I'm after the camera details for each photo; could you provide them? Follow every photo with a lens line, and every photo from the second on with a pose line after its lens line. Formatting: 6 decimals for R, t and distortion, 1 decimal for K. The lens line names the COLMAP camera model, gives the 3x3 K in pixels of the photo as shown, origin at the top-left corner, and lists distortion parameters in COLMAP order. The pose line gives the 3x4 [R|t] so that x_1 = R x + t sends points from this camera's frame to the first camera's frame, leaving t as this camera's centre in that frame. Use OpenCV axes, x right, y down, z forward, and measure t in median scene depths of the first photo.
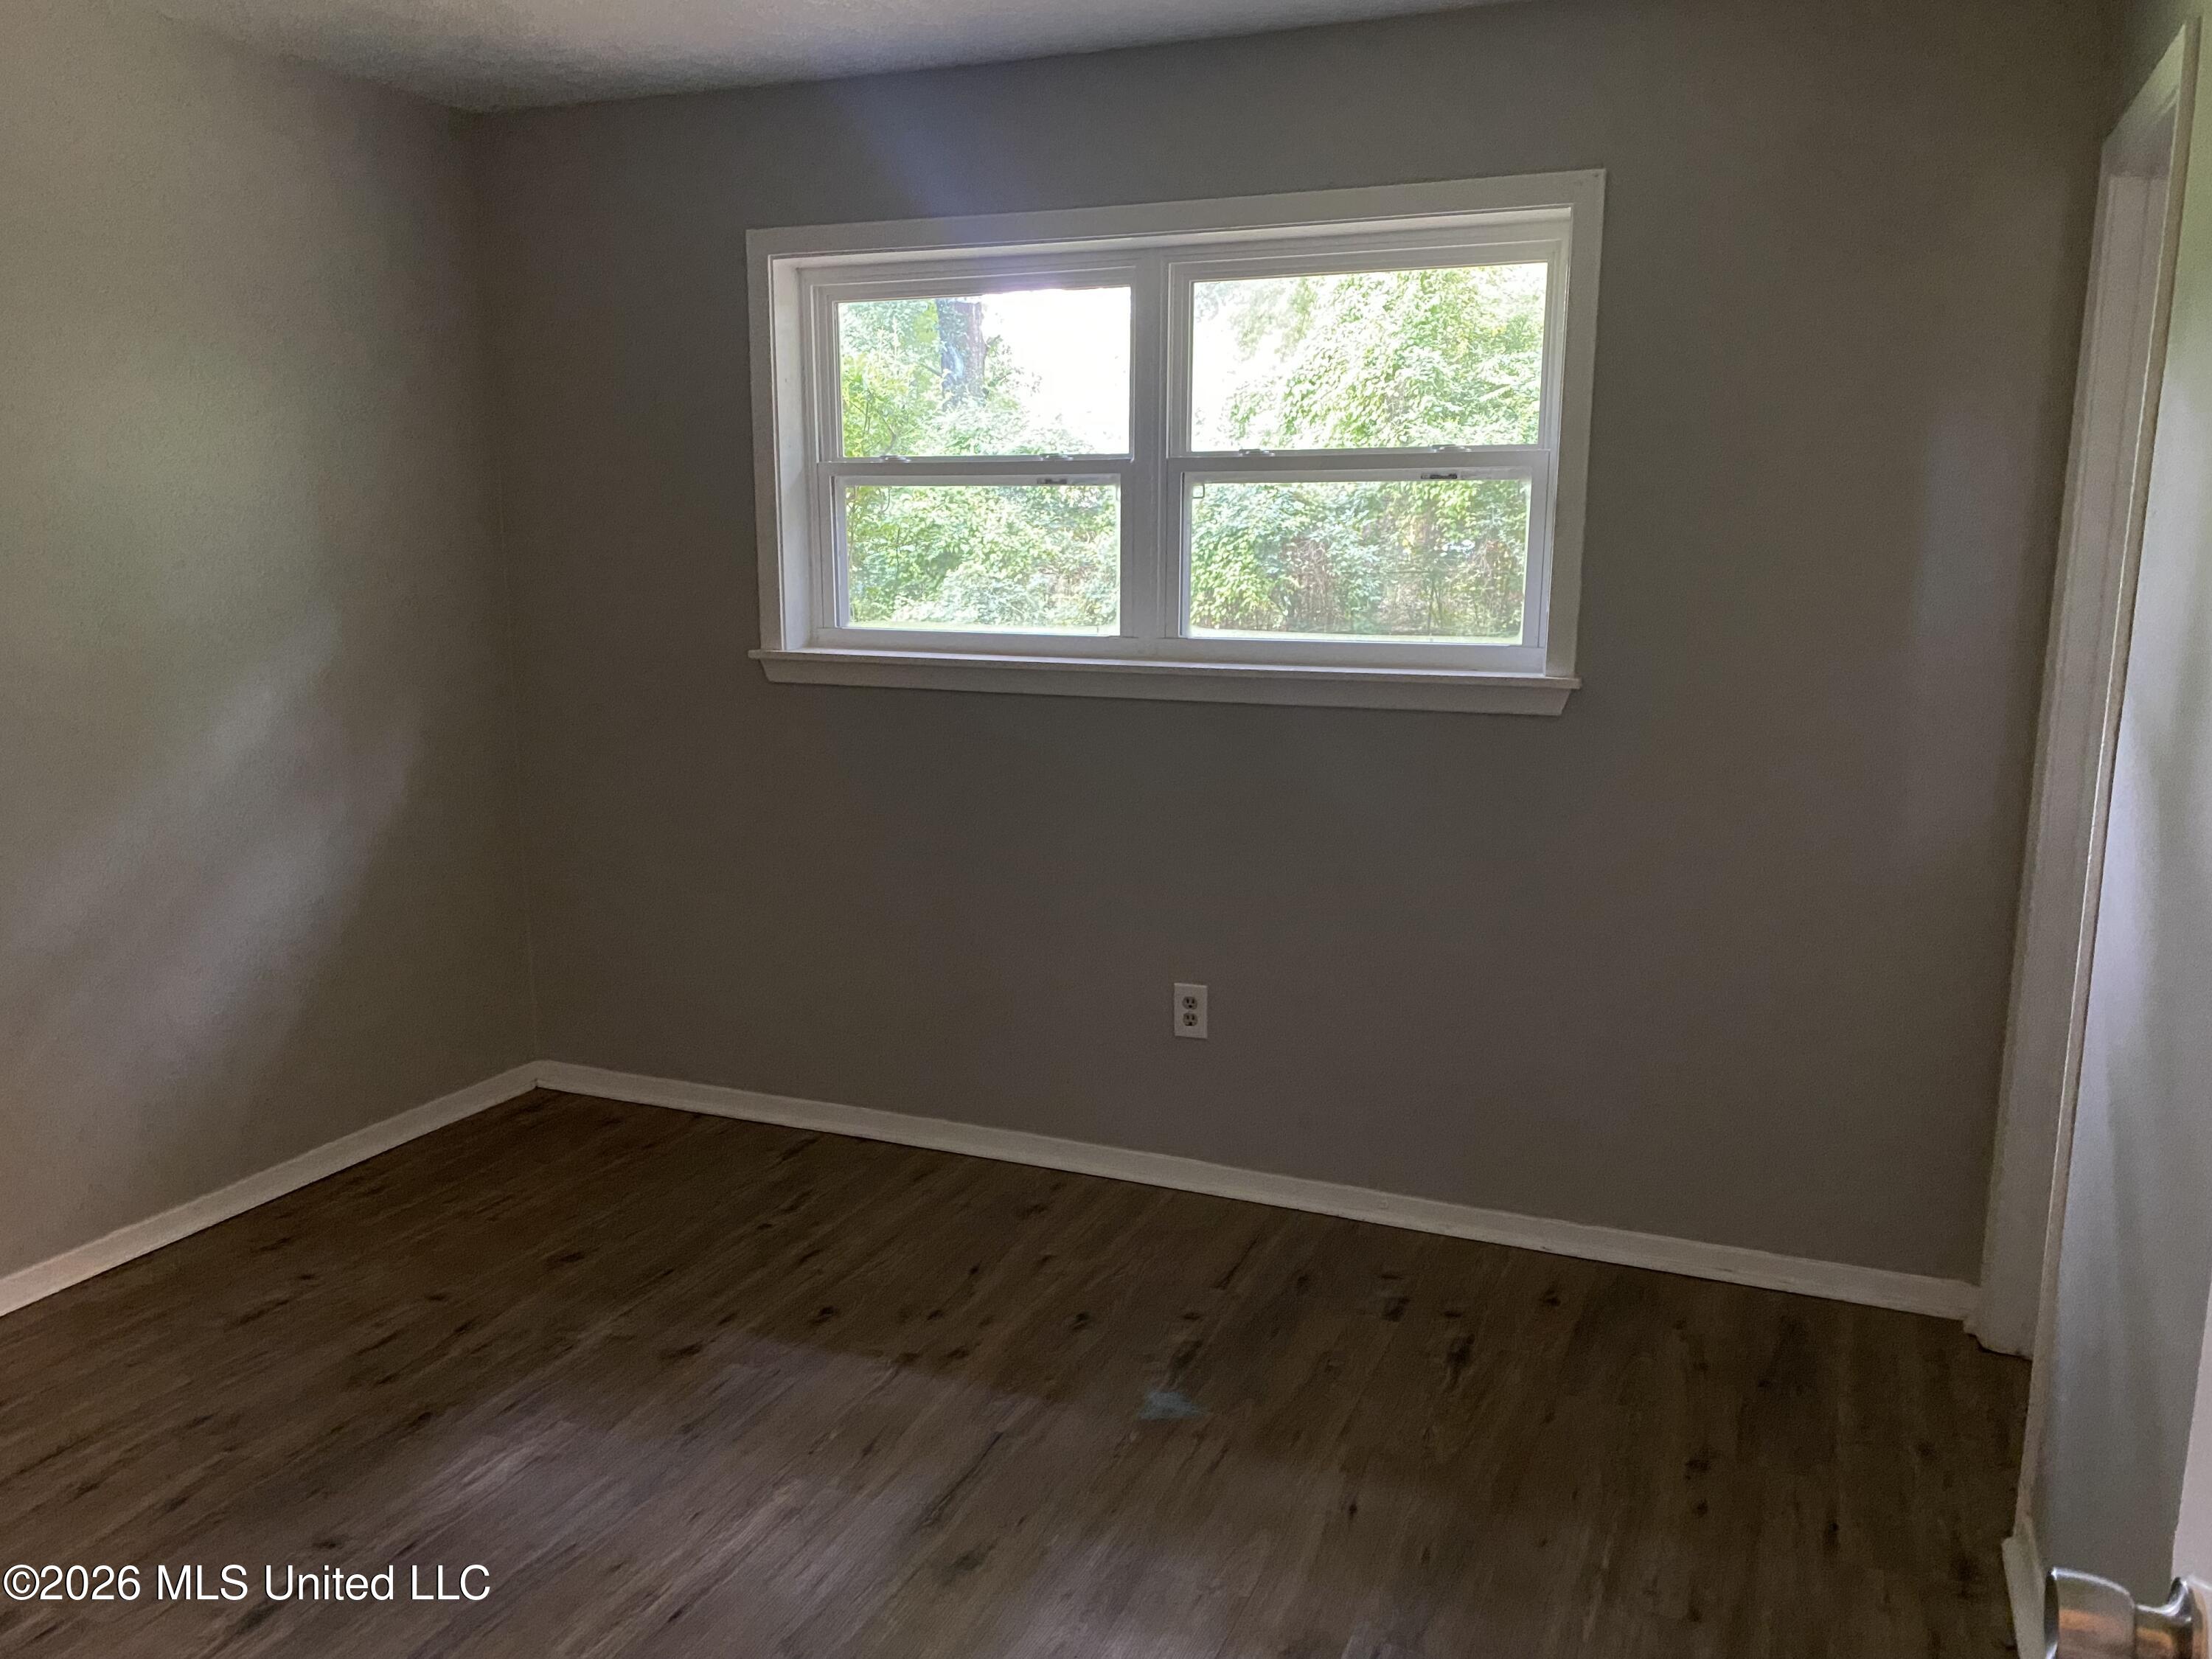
lens RADIAL K [[1710.6, 0, 1106.0], [0, 1710.6, 829.5], [0, 0, 1]] dist [-0.008240, -0.001673]
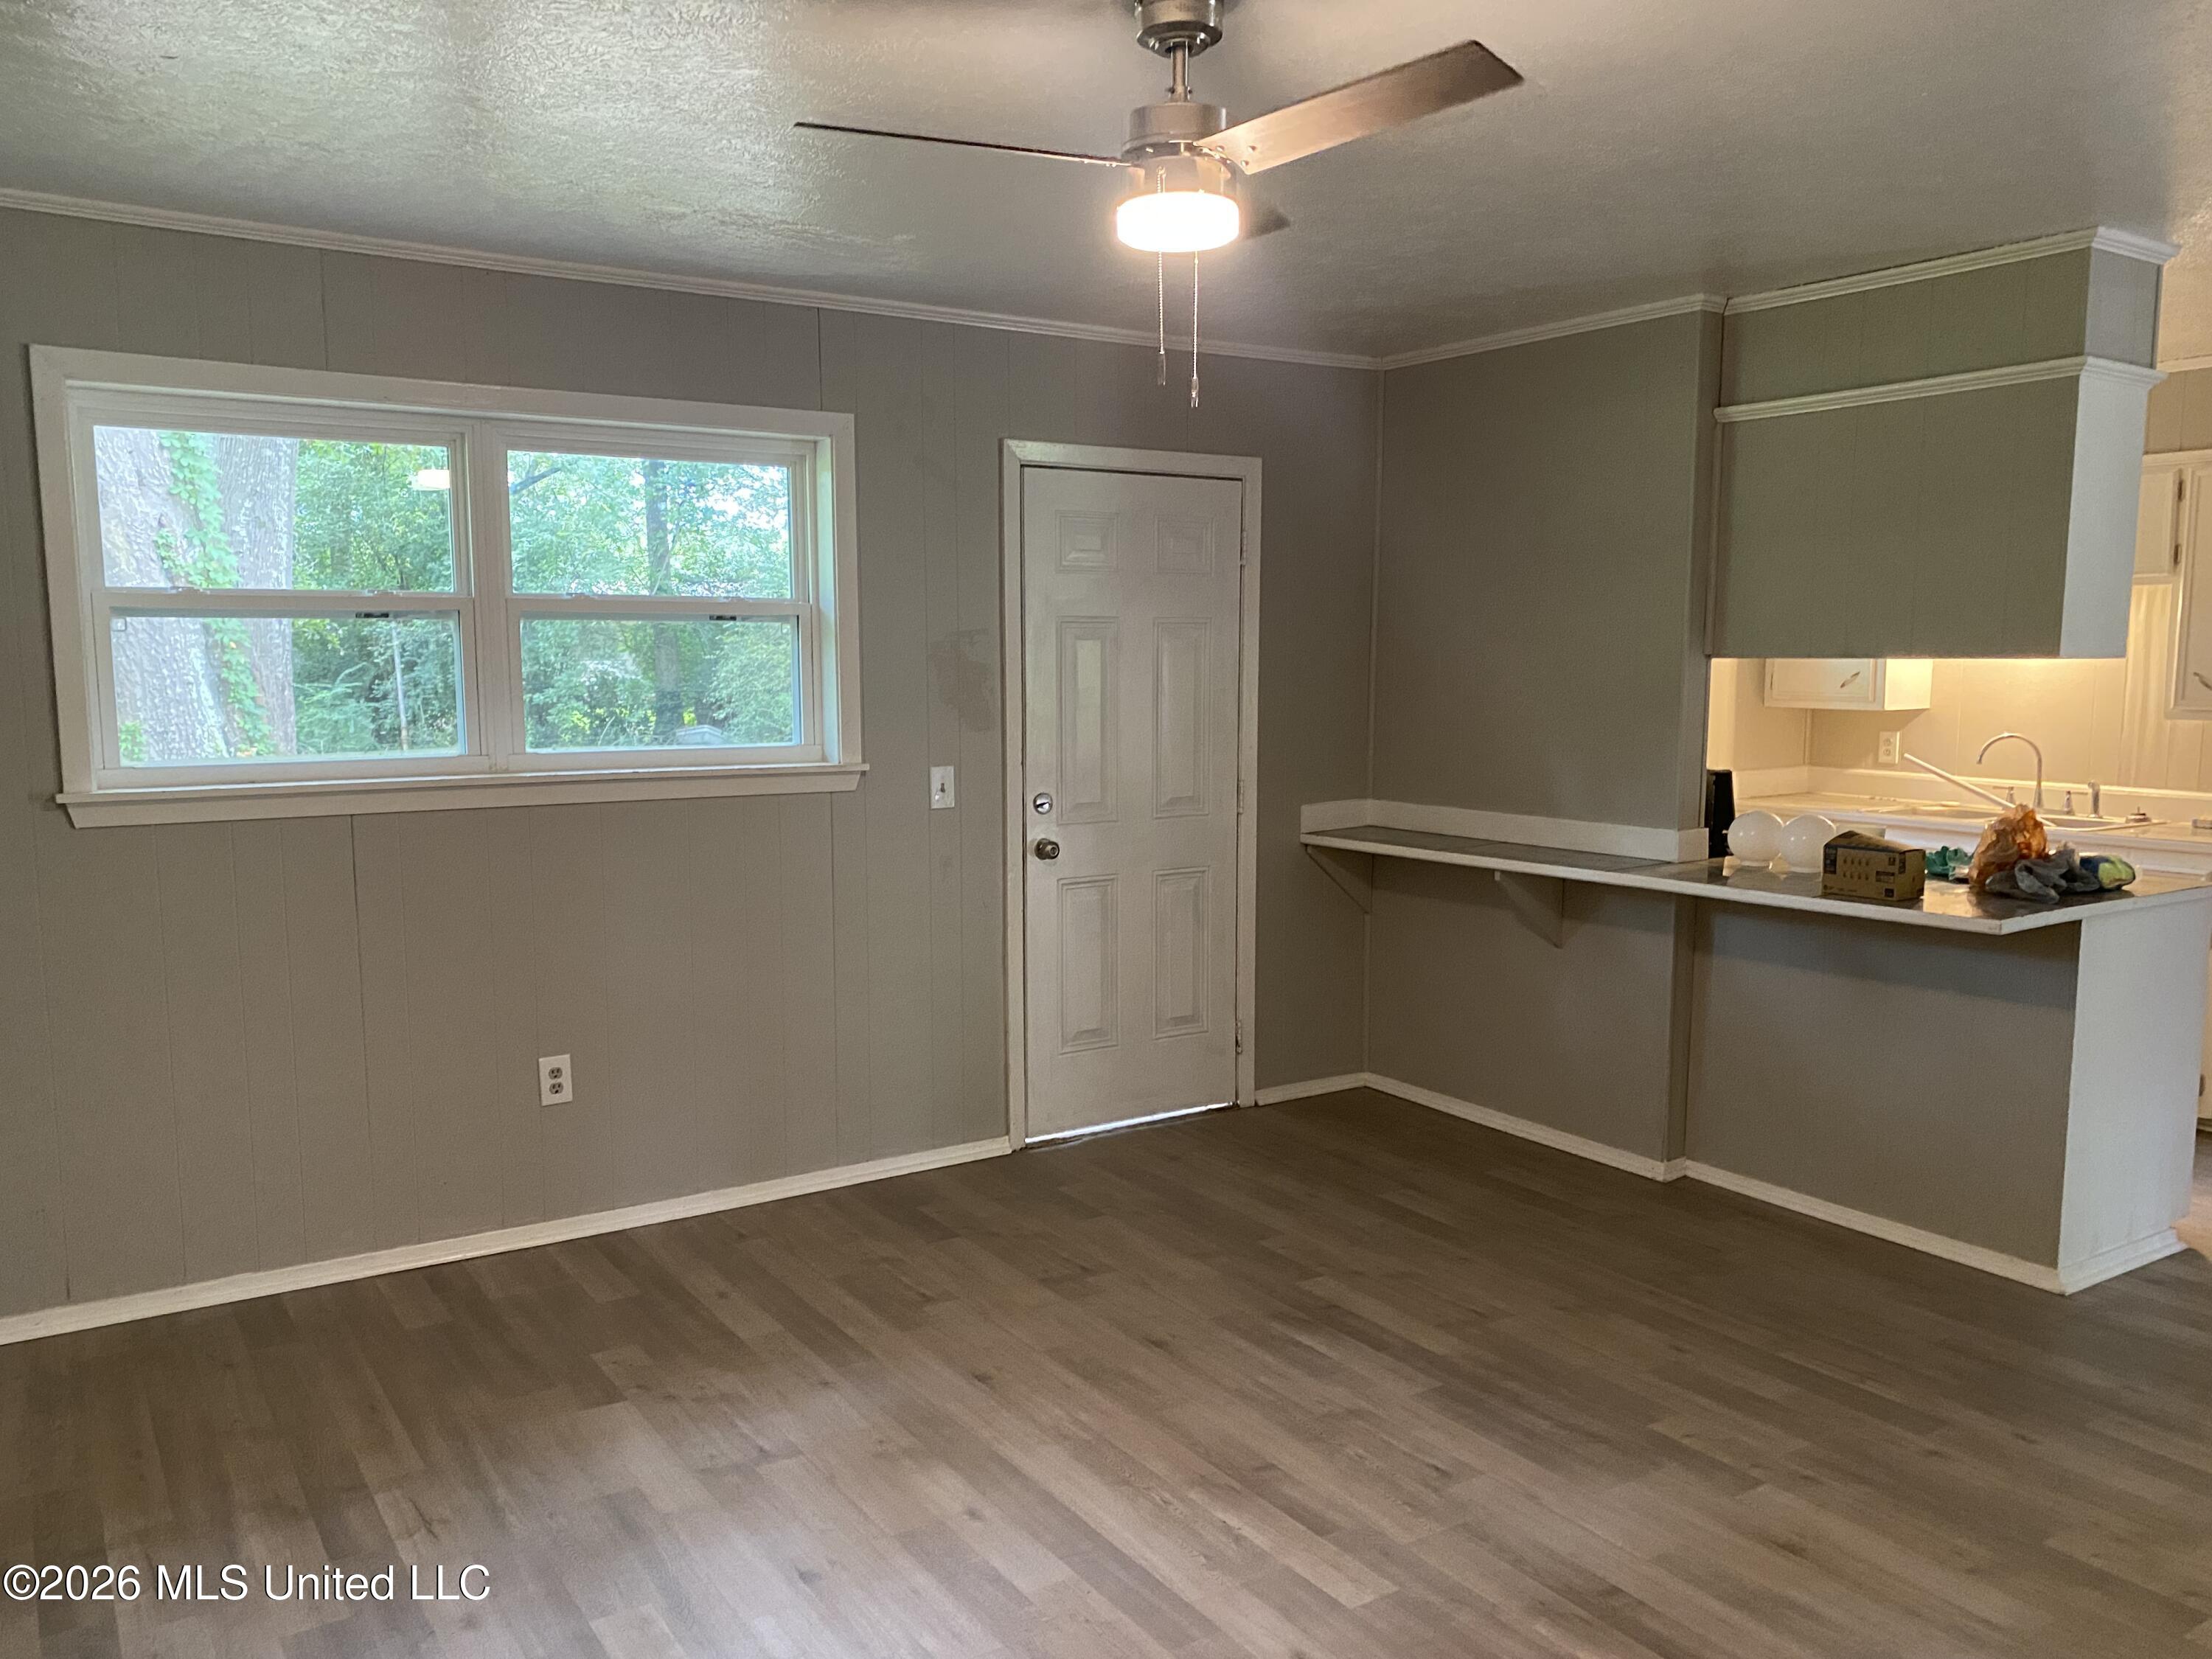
lens RADIAL K [[1710.6, 0, 1106.0], [0, 1710.6, 829.5], [0, 0, 1]] dist [-0.008240, -0.001673]
pose [[0.561681, -0.083645, 0.823115, -0.664757], [0.148743, 0.988875, -0.001010, -0.003222], [-0.813874, 0.123000, 0.567874, 0.038608]]
